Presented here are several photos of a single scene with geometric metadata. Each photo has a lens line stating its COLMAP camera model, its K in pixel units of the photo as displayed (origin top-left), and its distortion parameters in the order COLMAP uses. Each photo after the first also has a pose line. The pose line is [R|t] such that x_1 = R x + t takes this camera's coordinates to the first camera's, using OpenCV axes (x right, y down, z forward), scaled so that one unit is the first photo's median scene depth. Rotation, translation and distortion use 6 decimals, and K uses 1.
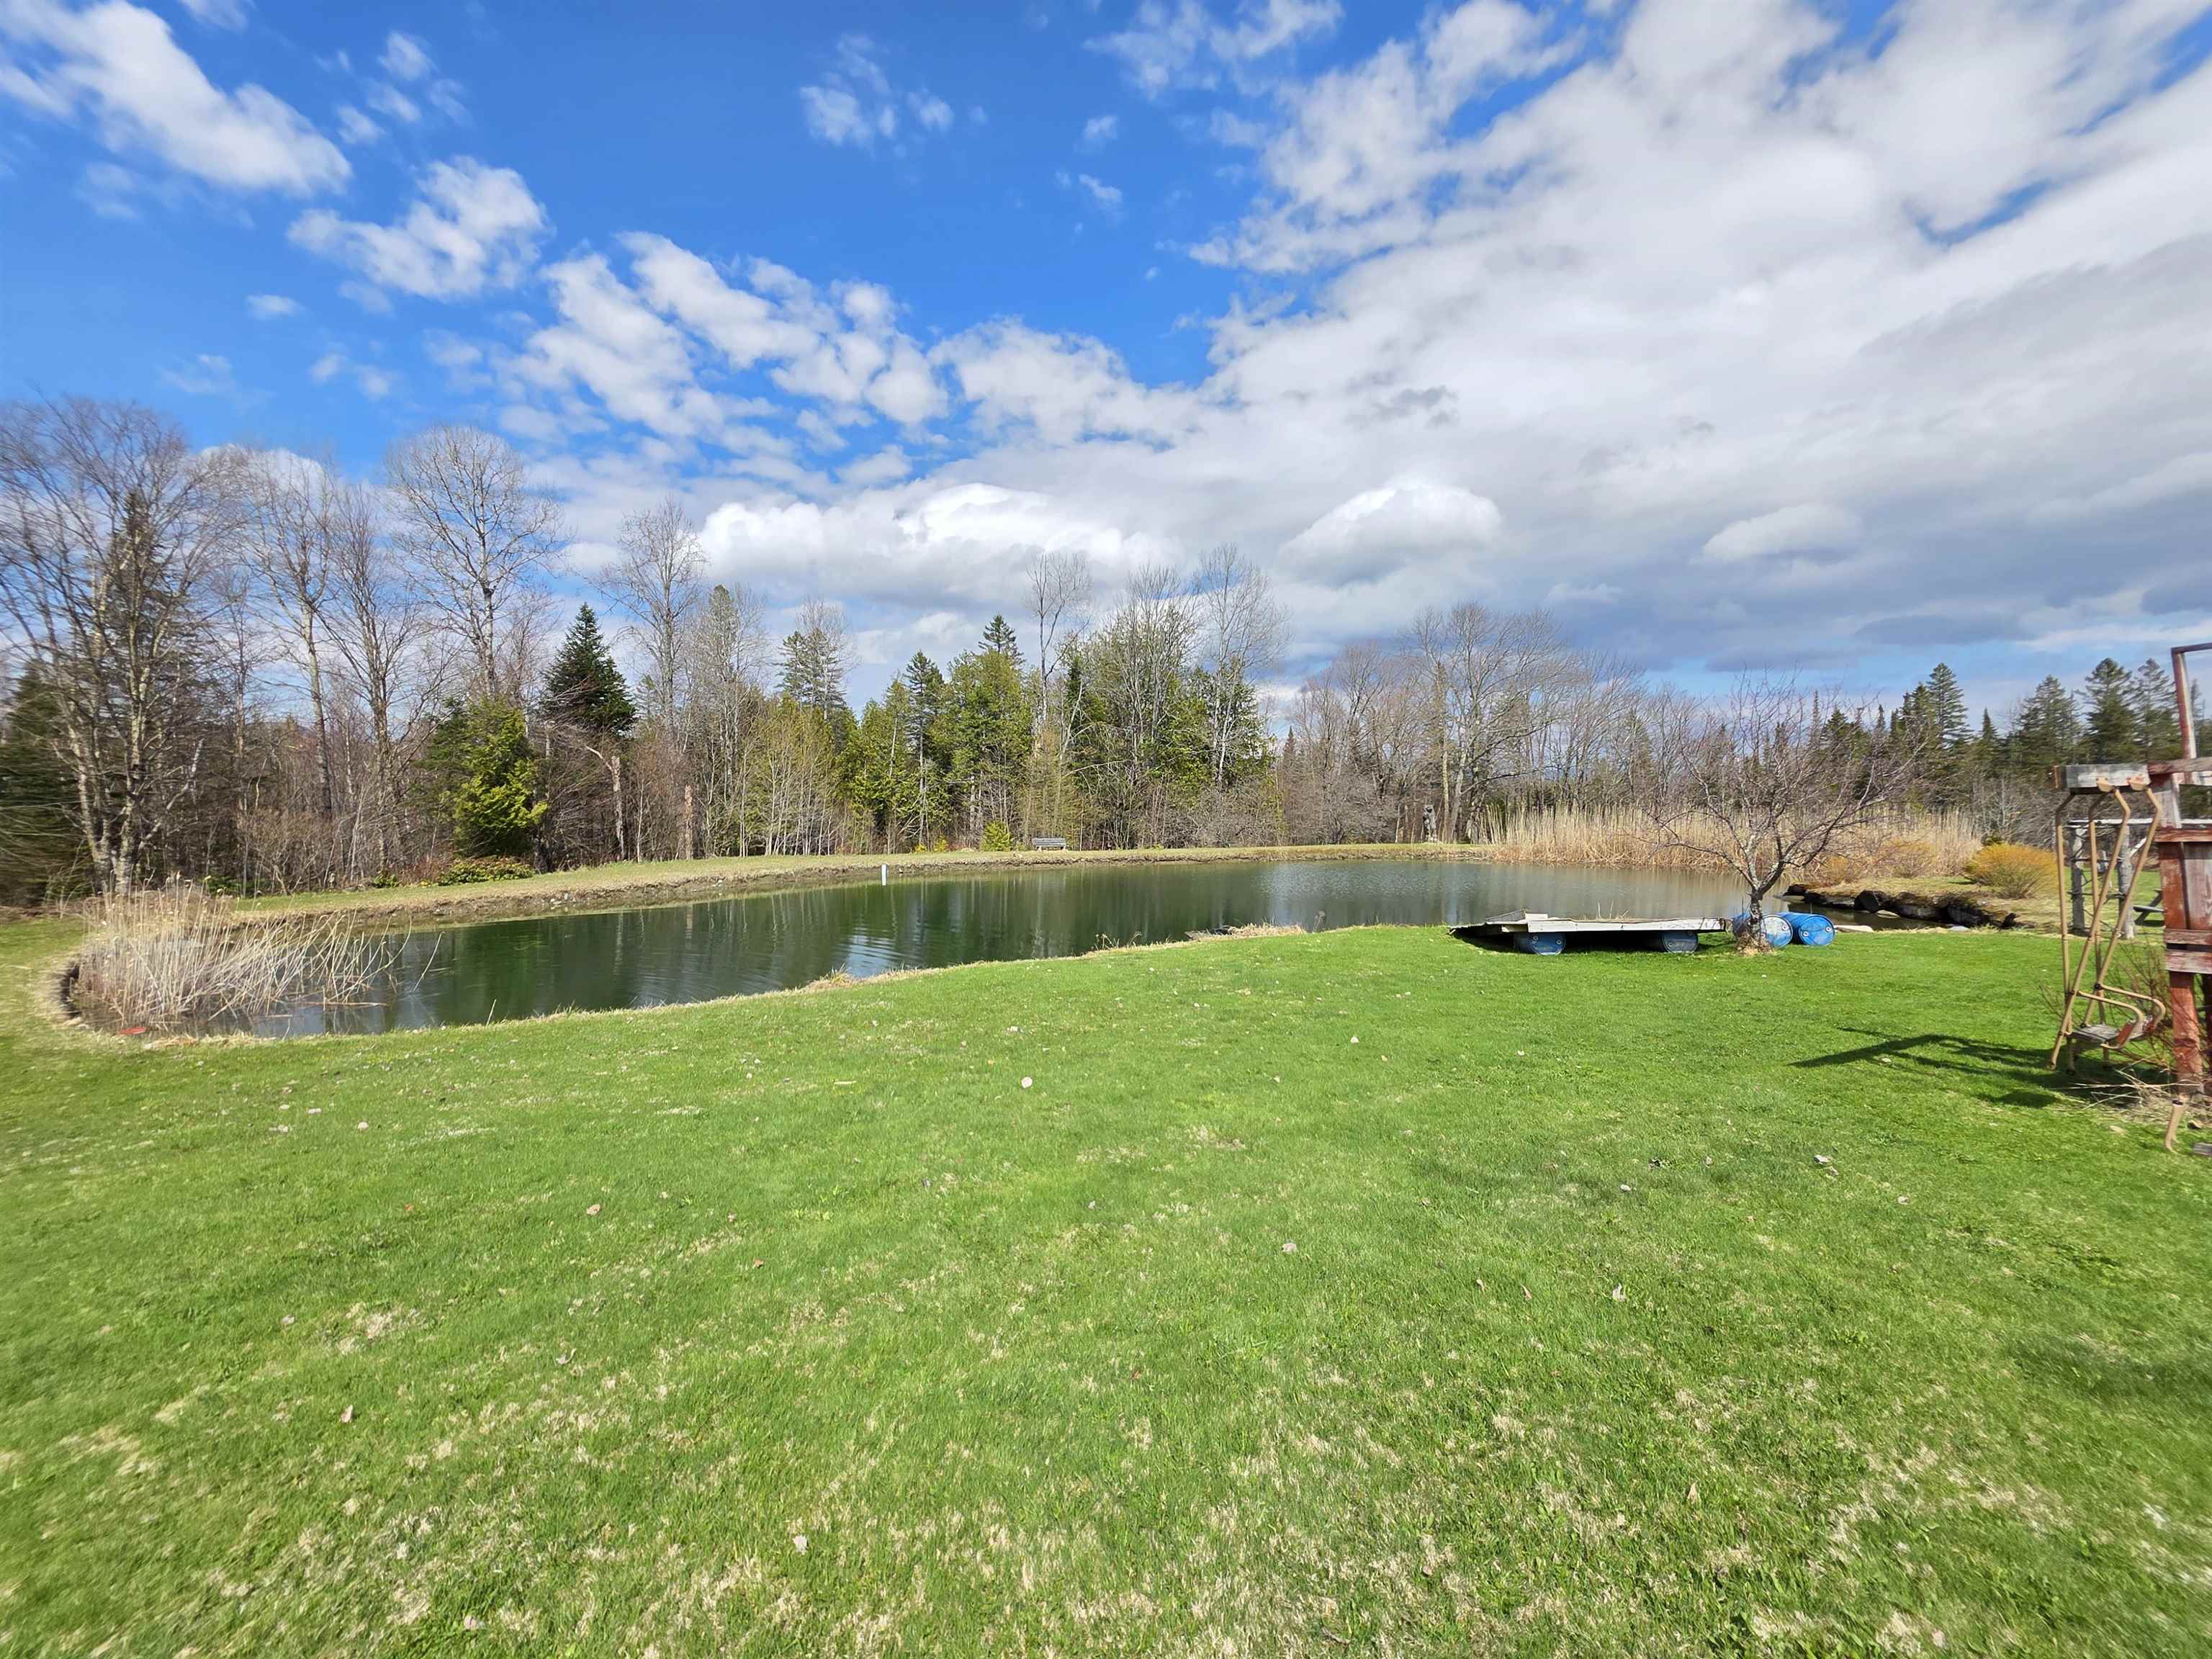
lens RADIAL K [[859.6, 0, 1109.2], [0, 859.6, 841.7], [0, 0, 1]] dist [0.000923, 0.000155]
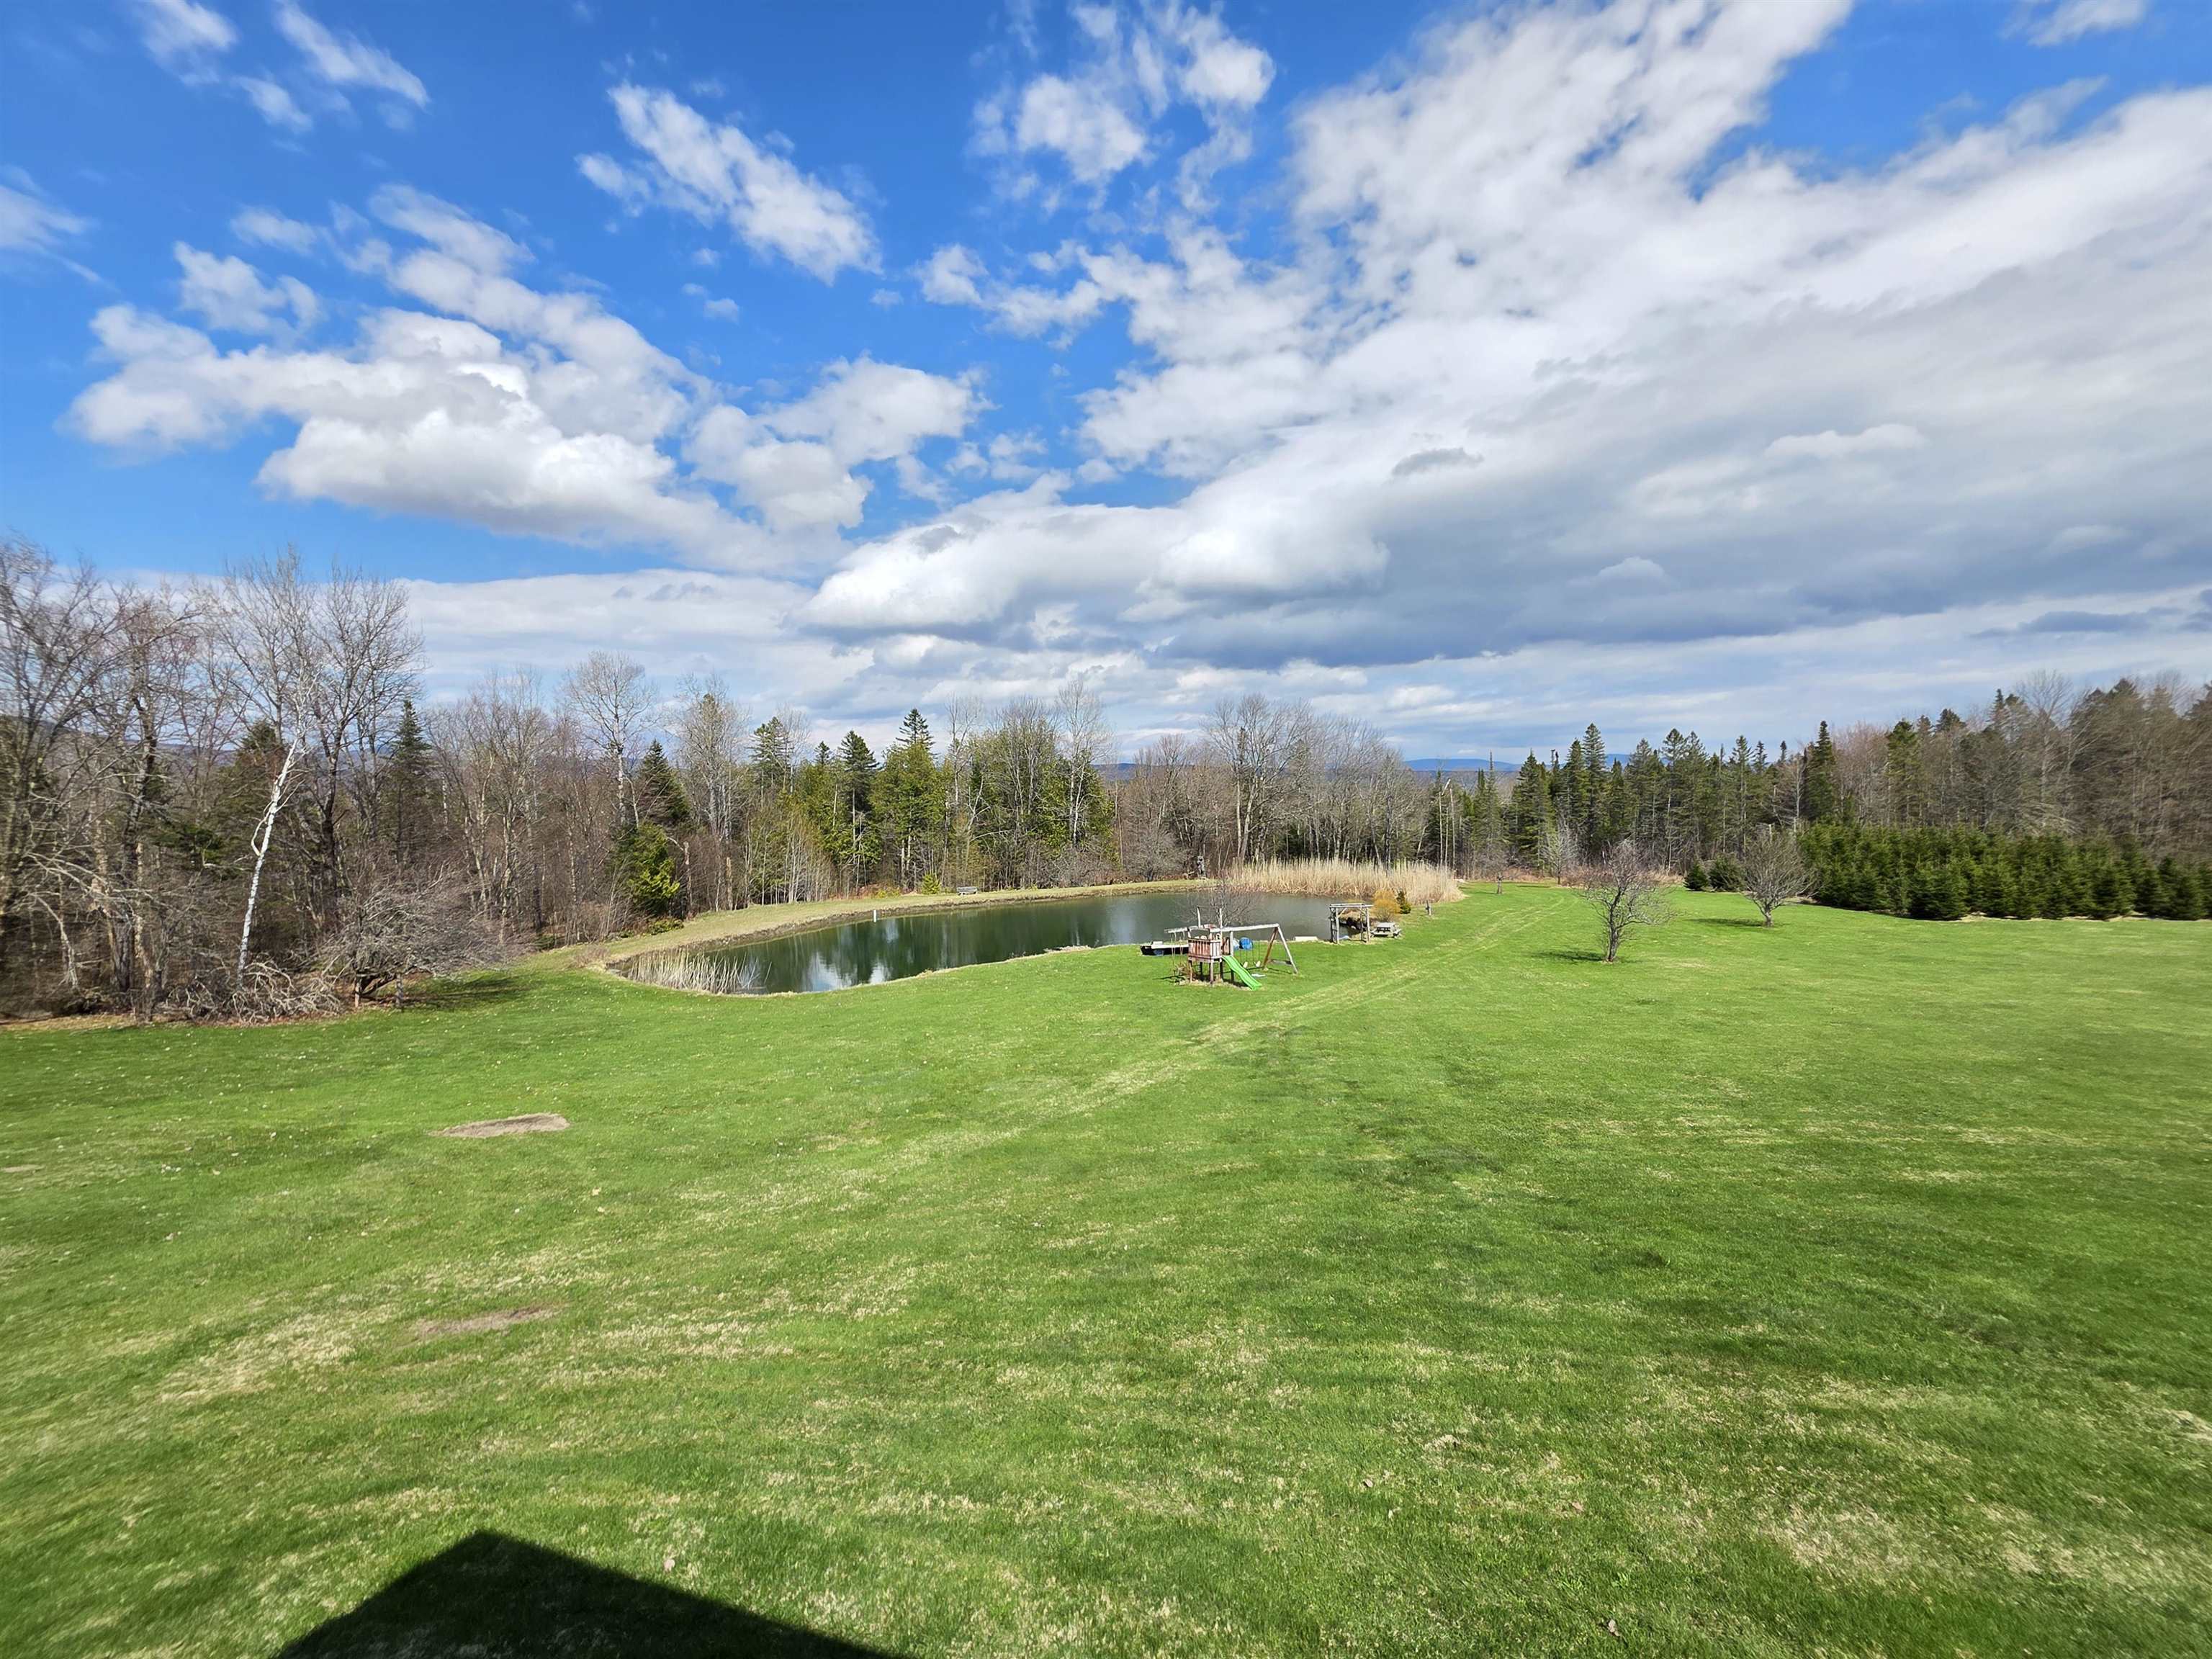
lens RADIAL K [[859.6, 0, 1106.4], [0, 859.6, 812.9], [0, 0, 1]] dist [0.000923, 0.000155]
pose [[0.990433, -0.015396, 0.137135, -0.021570], [0.019094, 0.999487, -0.025694, -0.077246], [-0.136669, 0.028067, 0.990219, -0.518967]]
